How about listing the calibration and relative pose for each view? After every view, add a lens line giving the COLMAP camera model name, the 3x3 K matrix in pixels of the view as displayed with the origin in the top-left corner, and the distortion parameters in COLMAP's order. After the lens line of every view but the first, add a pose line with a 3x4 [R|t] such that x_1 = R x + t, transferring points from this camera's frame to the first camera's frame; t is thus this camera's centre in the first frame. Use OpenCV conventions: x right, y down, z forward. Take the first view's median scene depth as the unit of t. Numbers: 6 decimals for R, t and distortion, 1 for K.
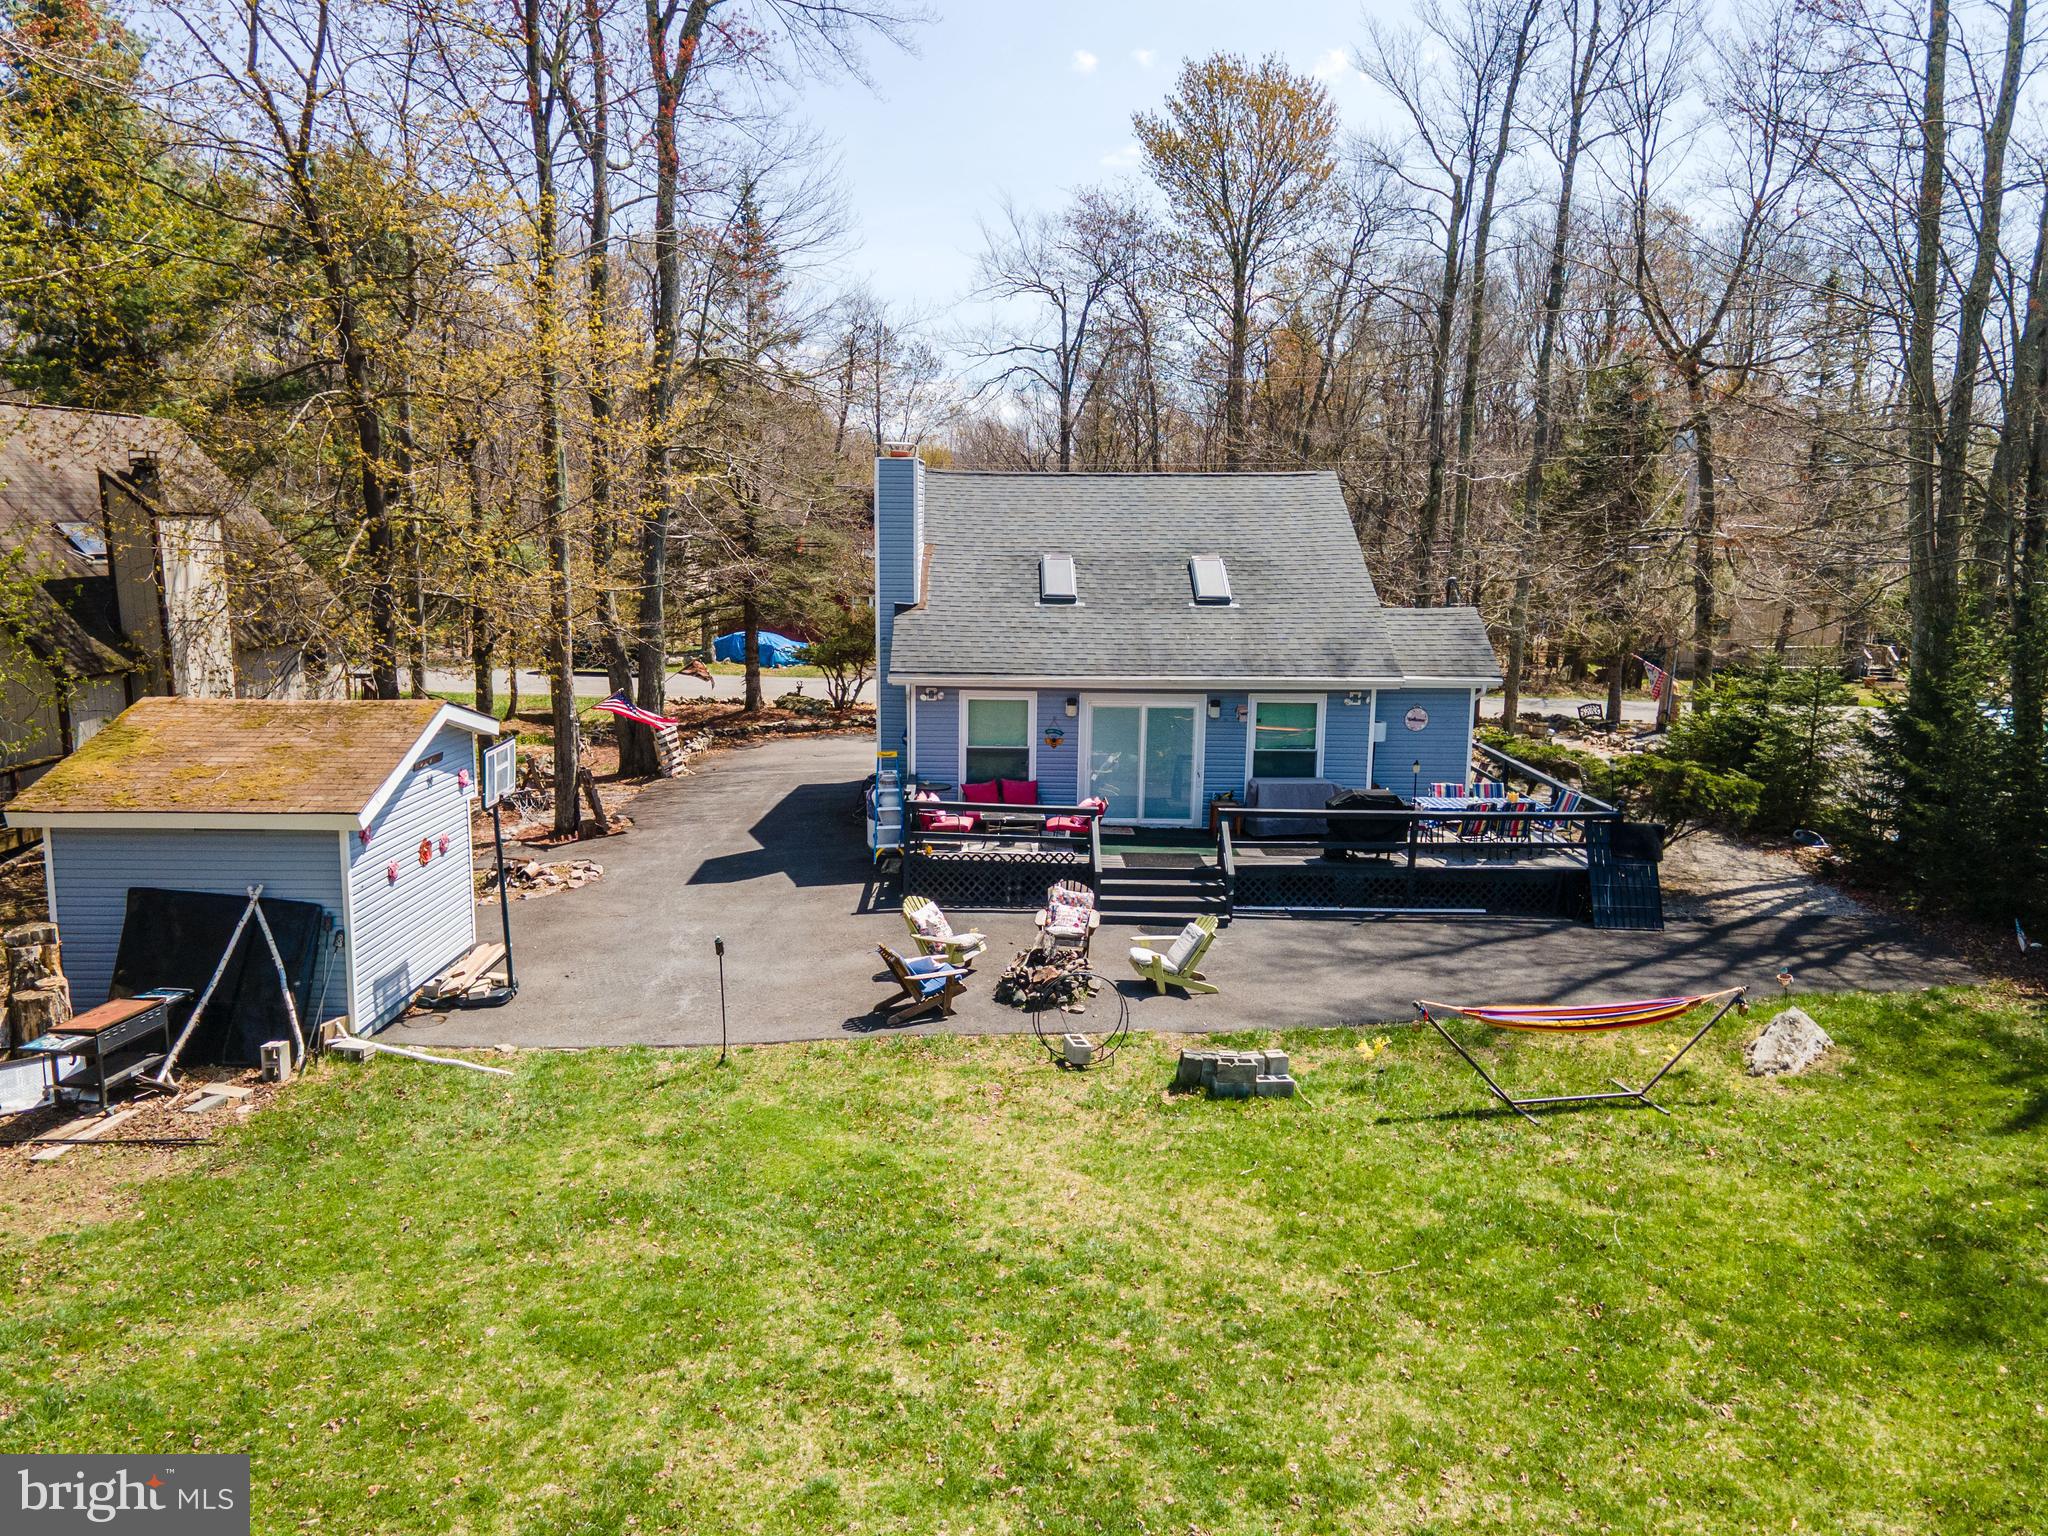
lens RADIAL K [[1486.0, 0, 1007.6], [0, 1486.0, 767.1], [0, 0, 1]] dist [0.038976, 0.012541]
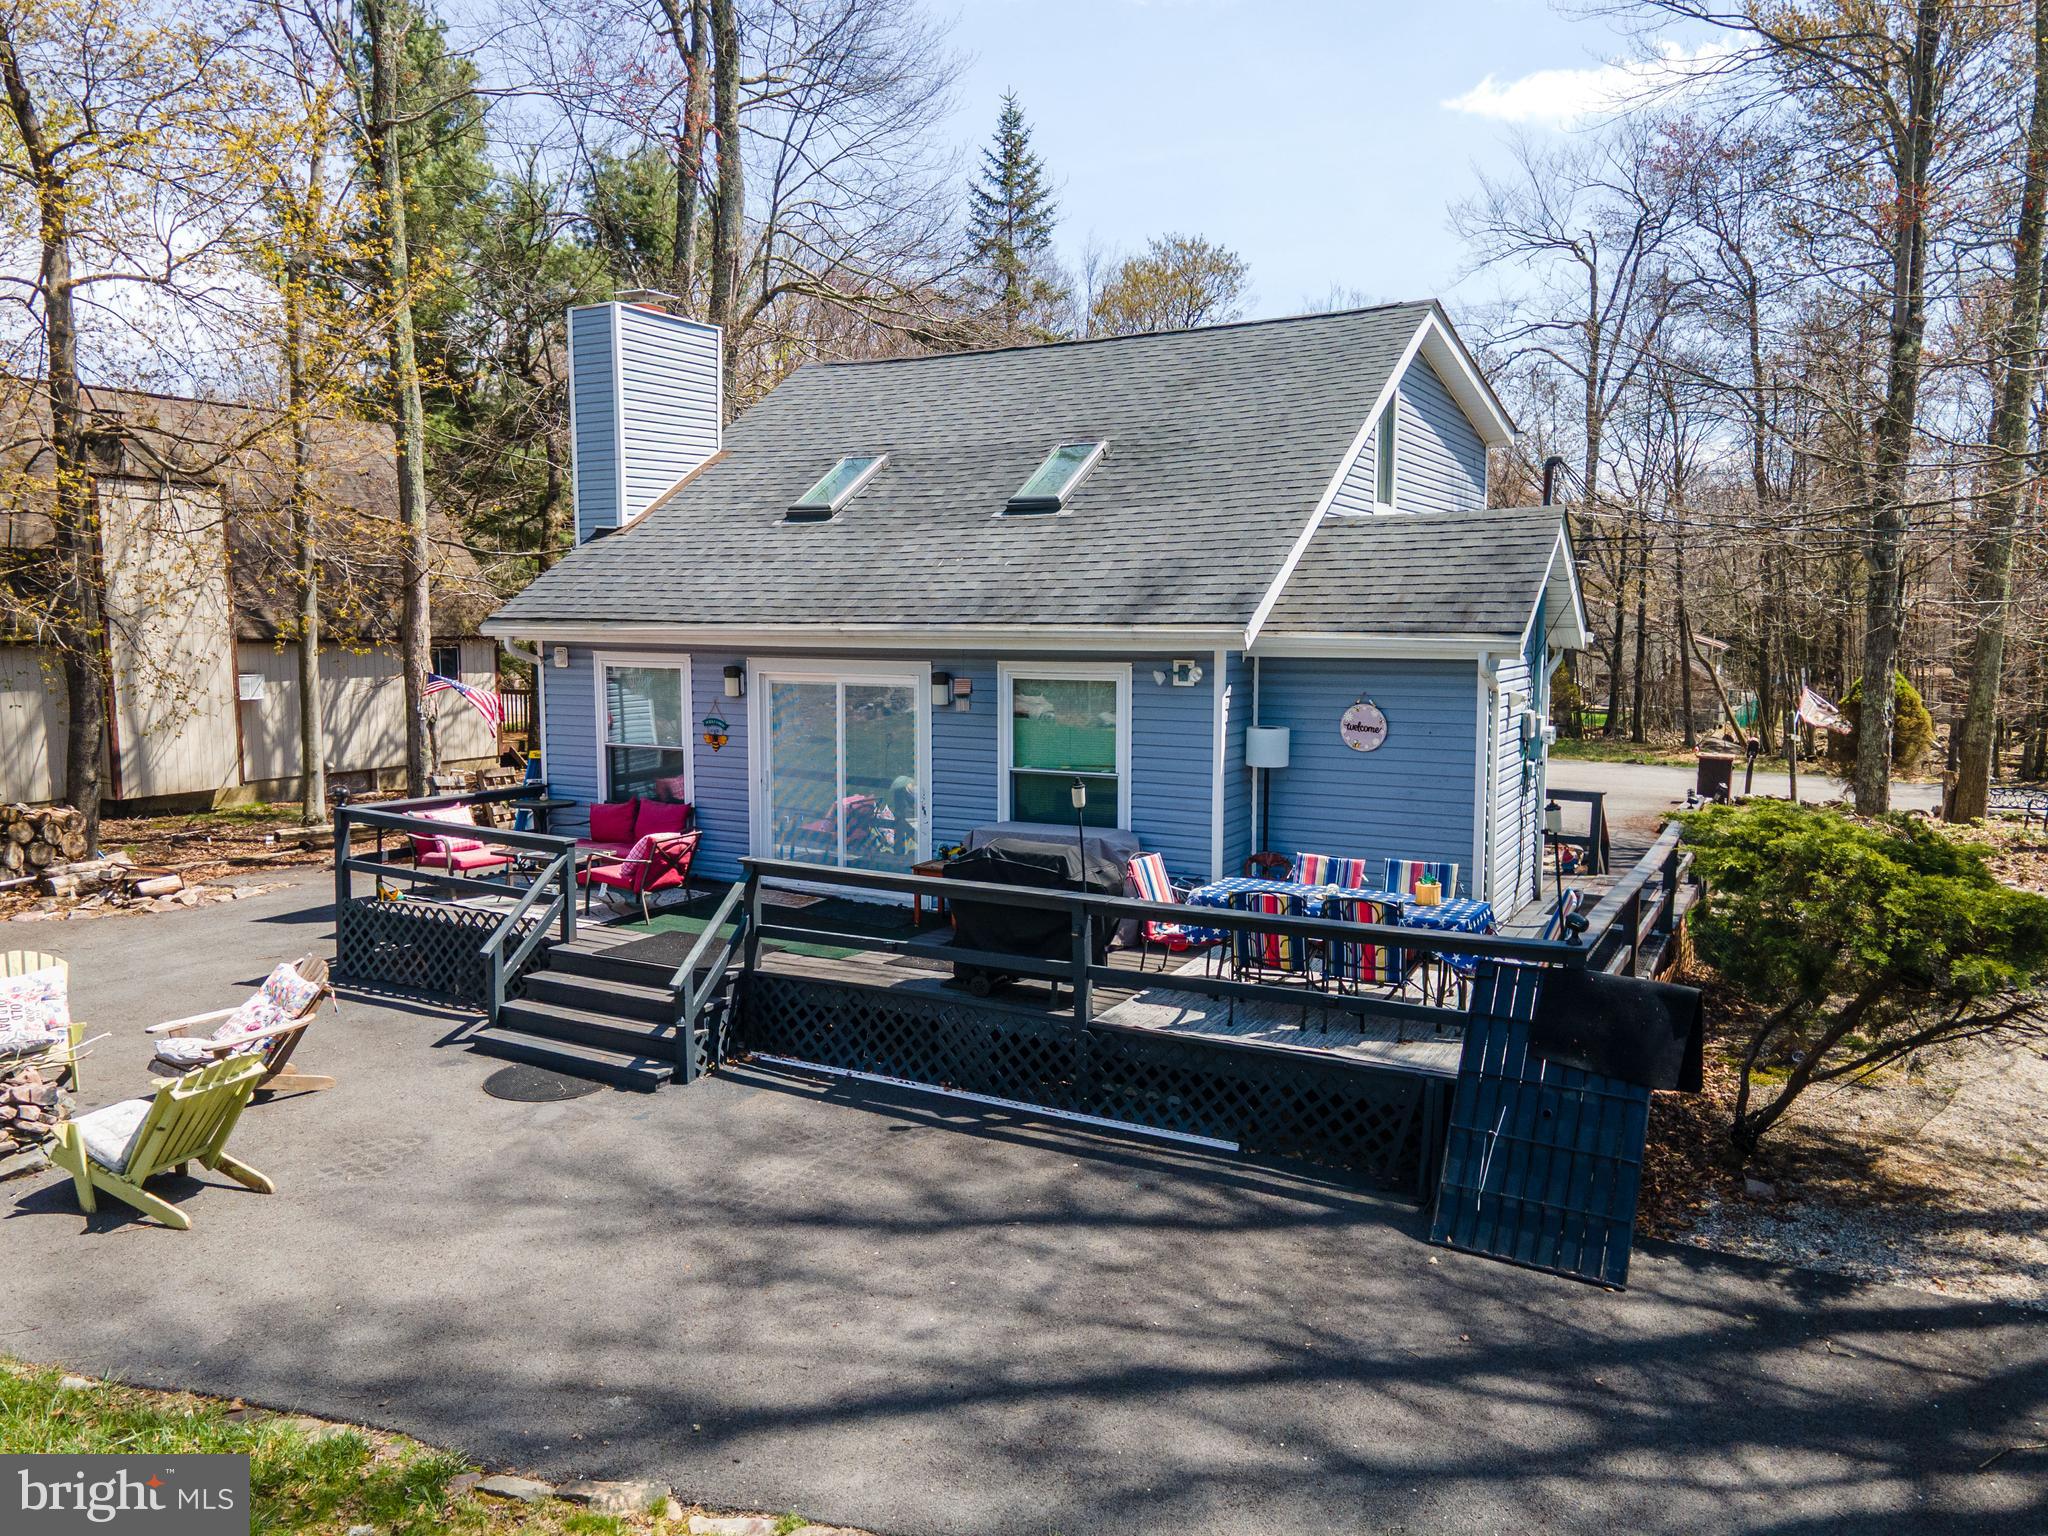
lens RADIAL K [[1486.0, 0, 1012.6], [0, 1486.0, 771.8], [0, 0, 1]] dist [0.038976, 0.012541]
pose [[0.865701, 0.043297, -0.498685, 0.477745], [-0.076889, 0.995931, -0.047008, 0.015840], [0.494621, 0.079039, 0.865507, 0.603188]]
